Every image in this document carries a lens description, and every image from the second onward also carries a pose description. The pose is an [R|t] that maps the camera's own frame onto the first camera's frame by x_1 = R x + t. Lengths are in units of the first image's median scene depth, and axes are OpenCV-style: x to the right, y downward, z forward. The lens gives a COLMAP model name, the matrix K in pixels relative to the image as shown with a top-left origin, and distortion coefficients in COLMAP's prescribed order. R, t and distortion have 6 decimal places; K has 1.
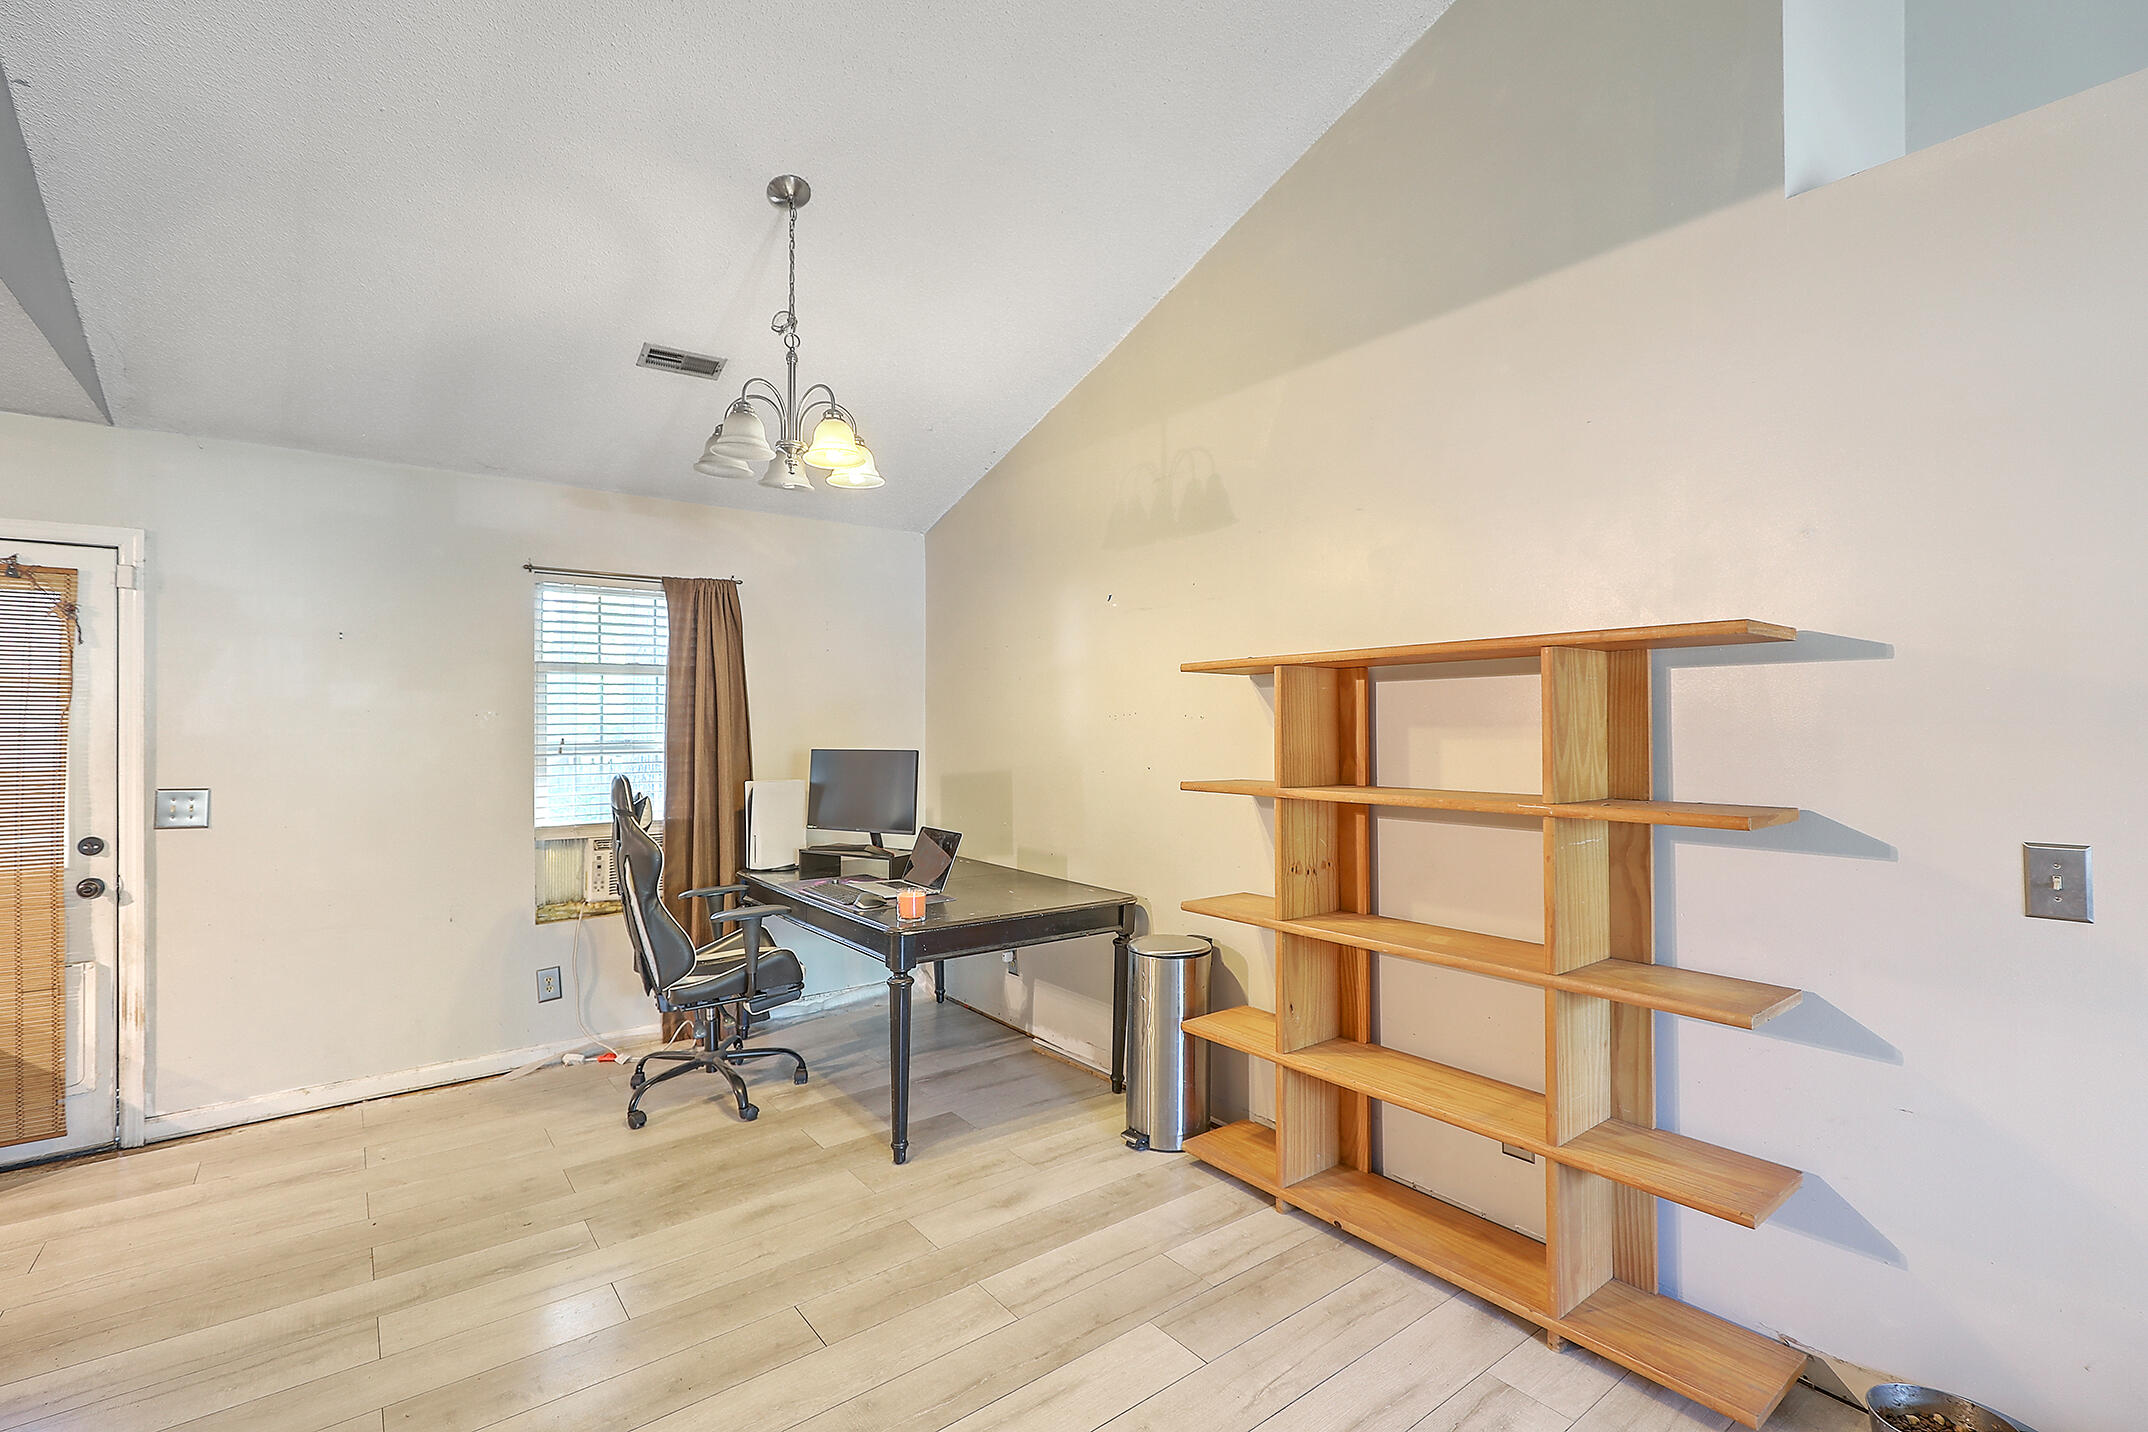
lens RADIAL K [[963.7, 0, 1099.5], [0, 963.7, 723.0], [0, 0, 1]] dist [0.001540, 0.000065]
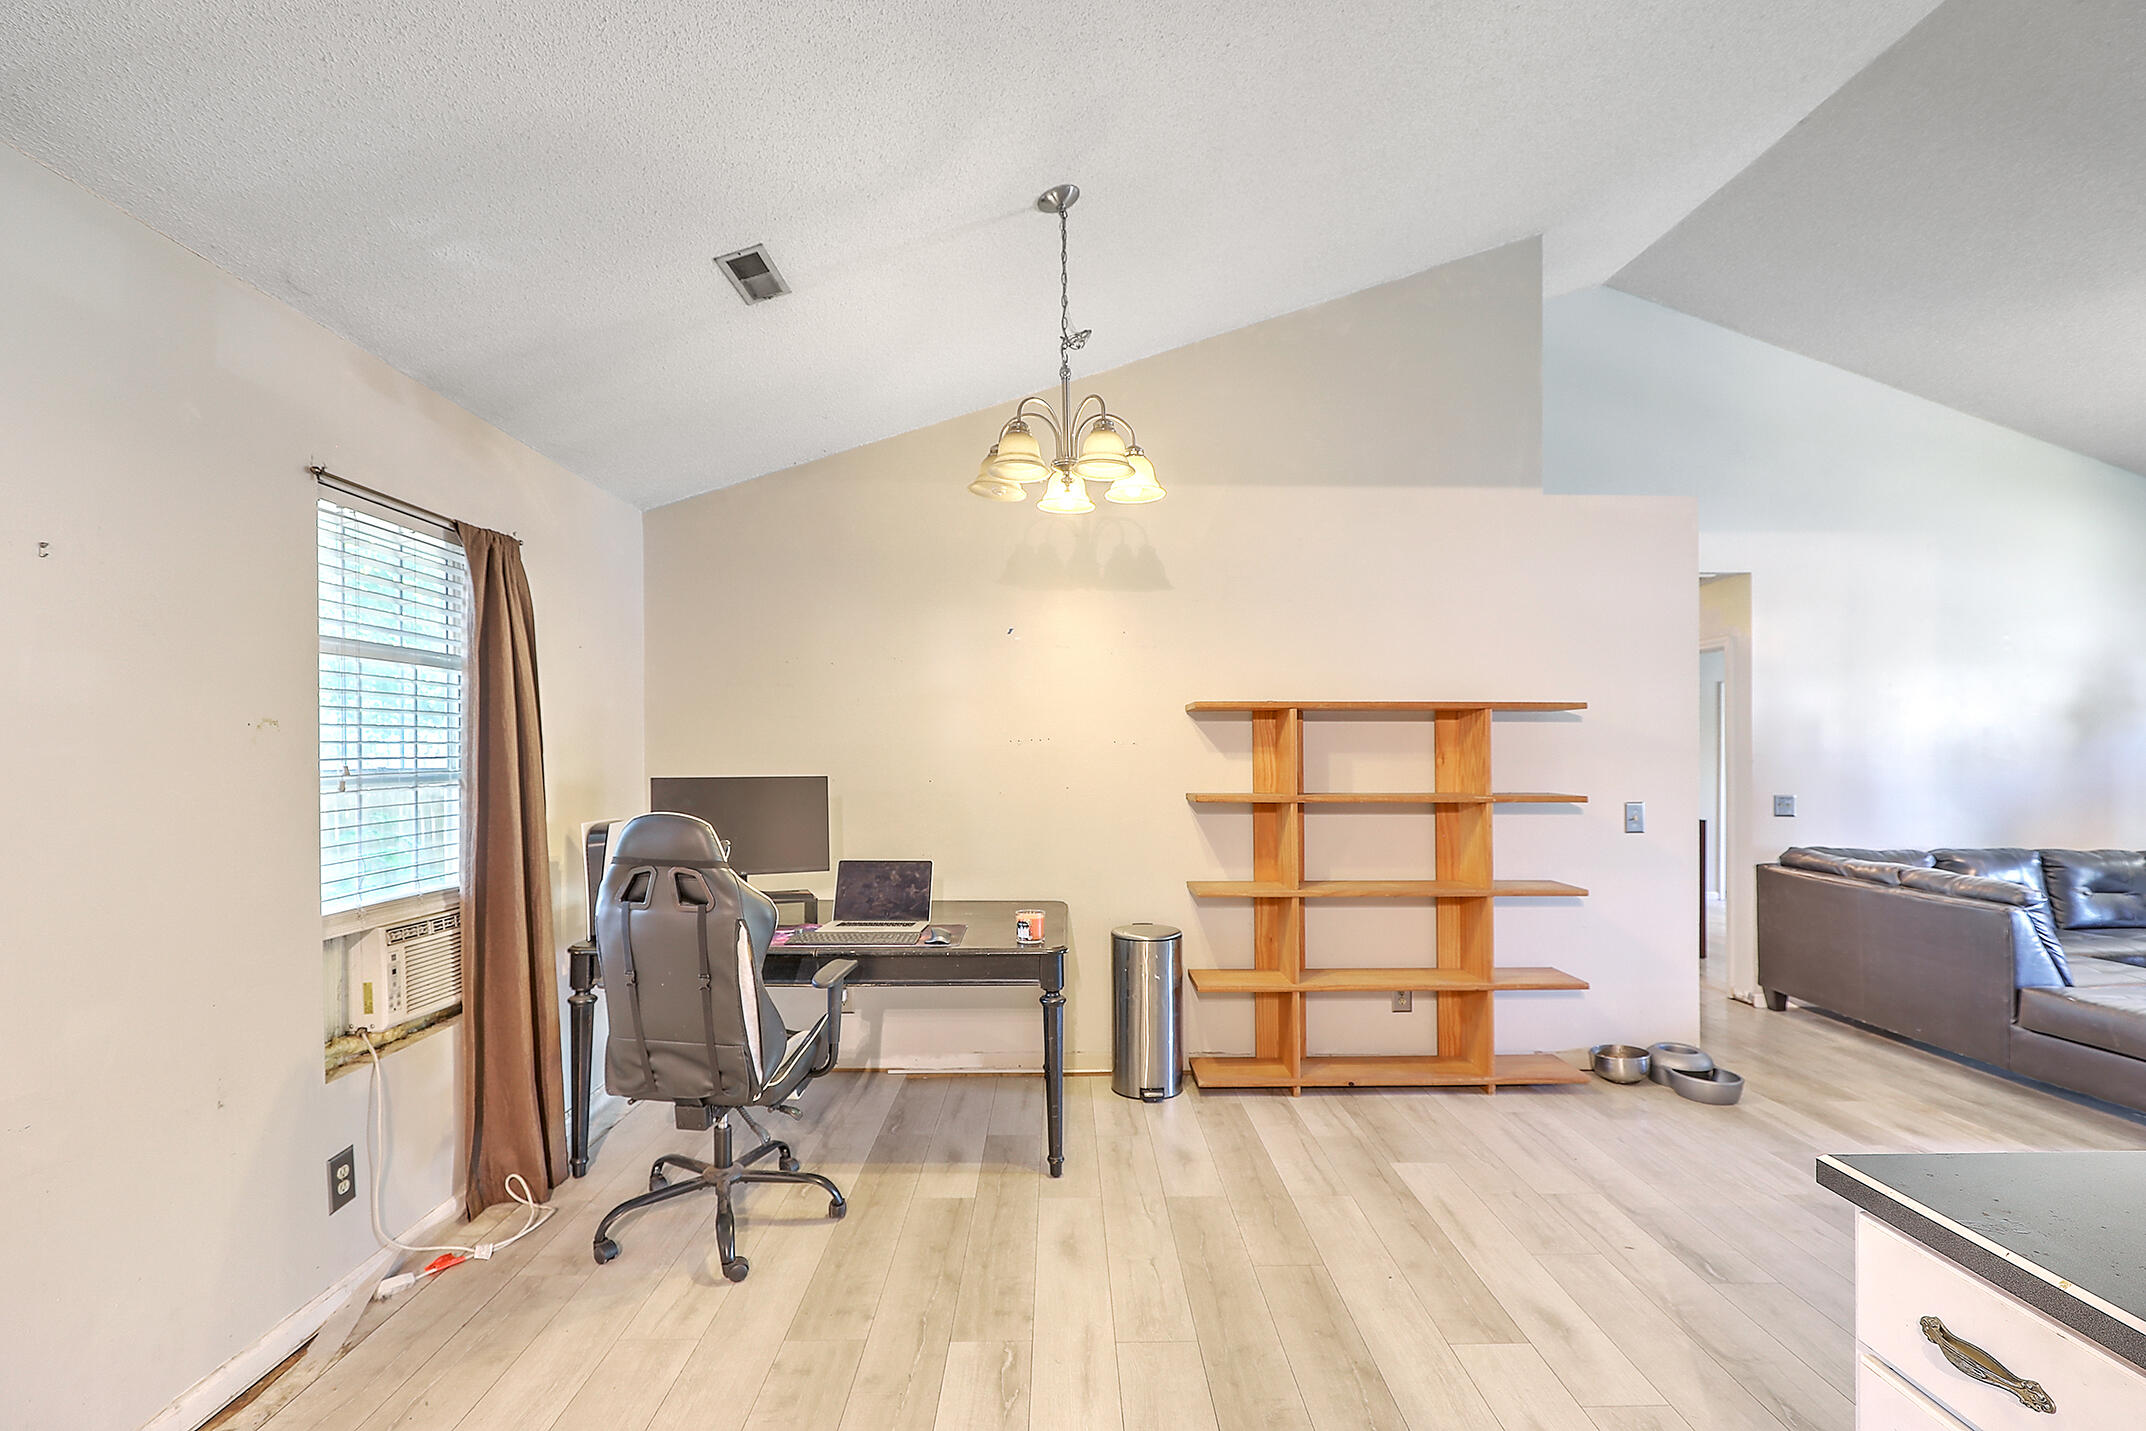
lens RADIAL K [[962.8, 0, 1077.5], [0, 962.8, 748.8], [0, 0, 1]] dist [0.001540, 0.000065]
pose [[0.603596, 0.006226, 0.797266, -0.969620], [-0.009063, 0.999958, -0.000947, 0.003022], [-0.797239, -0.006654, 0.603627, 0.353122]]
